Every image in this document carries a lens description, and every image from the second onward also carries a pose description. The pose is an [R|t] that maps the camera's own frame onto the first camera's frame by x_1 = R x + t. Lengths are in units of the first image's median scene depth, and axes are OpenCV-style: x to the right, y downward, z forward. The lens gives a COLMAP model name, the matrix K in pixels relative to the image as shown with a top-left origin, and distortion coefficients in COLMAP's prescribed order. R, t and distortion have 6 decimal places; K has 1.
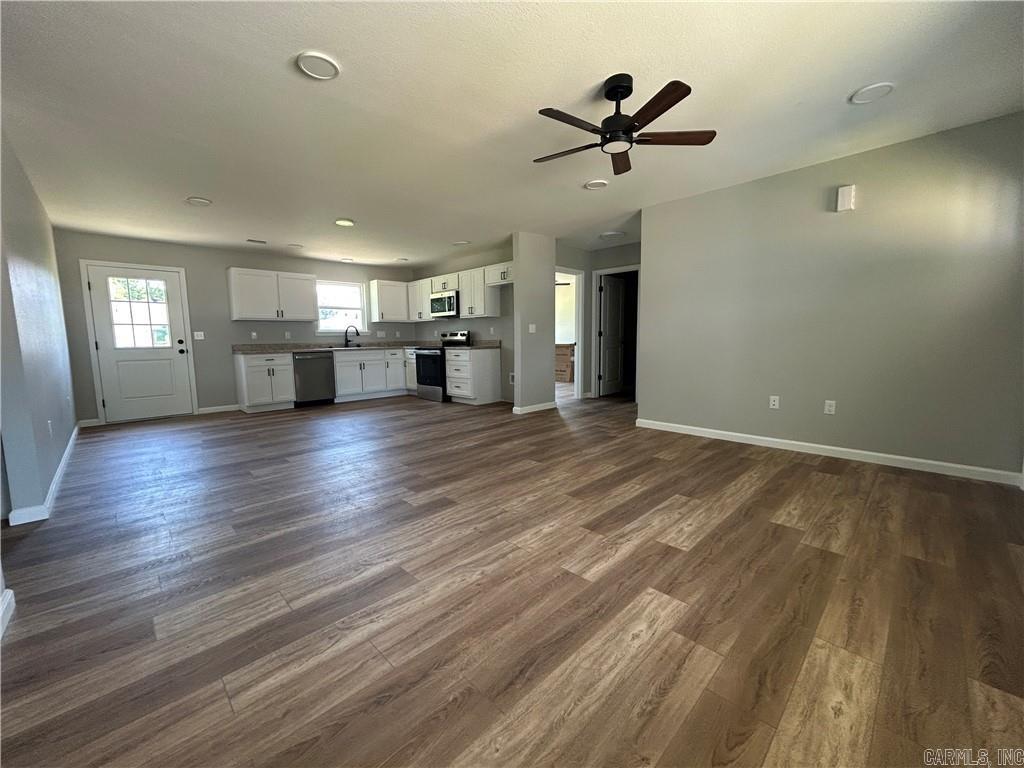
lens RADIAL K [[412.8, 0, 512.0], [0, 412.8, 384.0], [0, 0, 1]] dist [-0.001434, 0.000275]
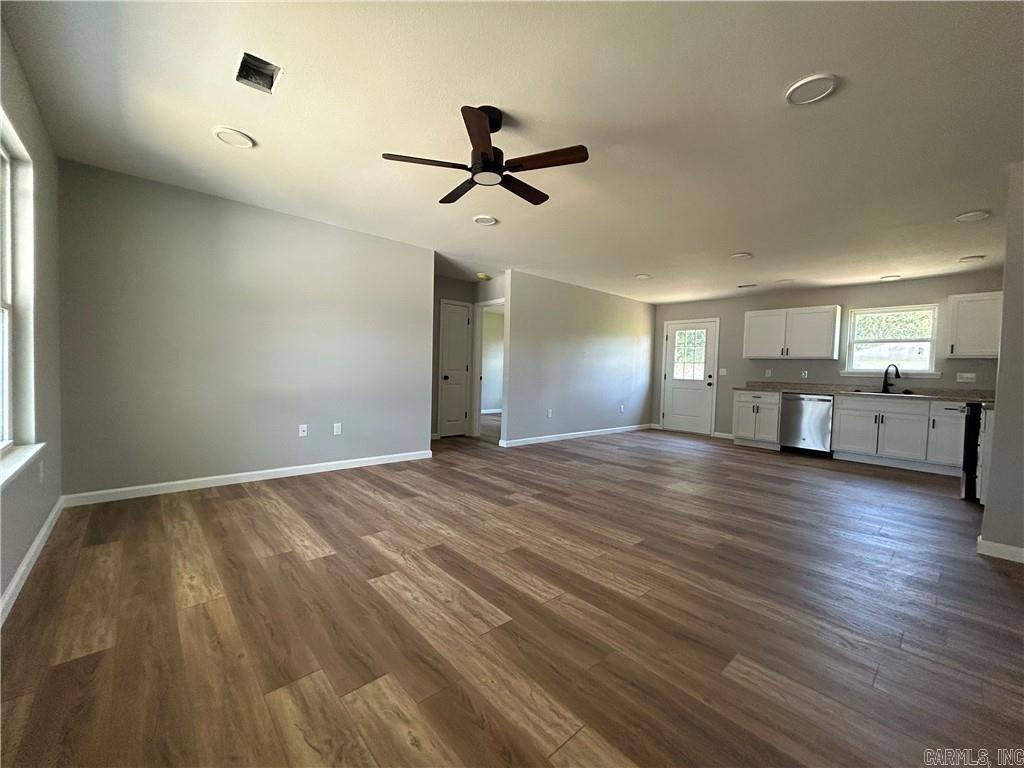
lens RADIAL K [[412.8, 0, 512.0], [0, 412.8, 384.0], [0, 0, 1]] dist [-0.001434, 0.000275]
pose [[-0.041795, 0.049759, -0.997886, 1.176060], [-0.140809, 0.988497, 0.055188, -0.157529], [0.989154, 0.142818, -0.034308, 1.099974]]
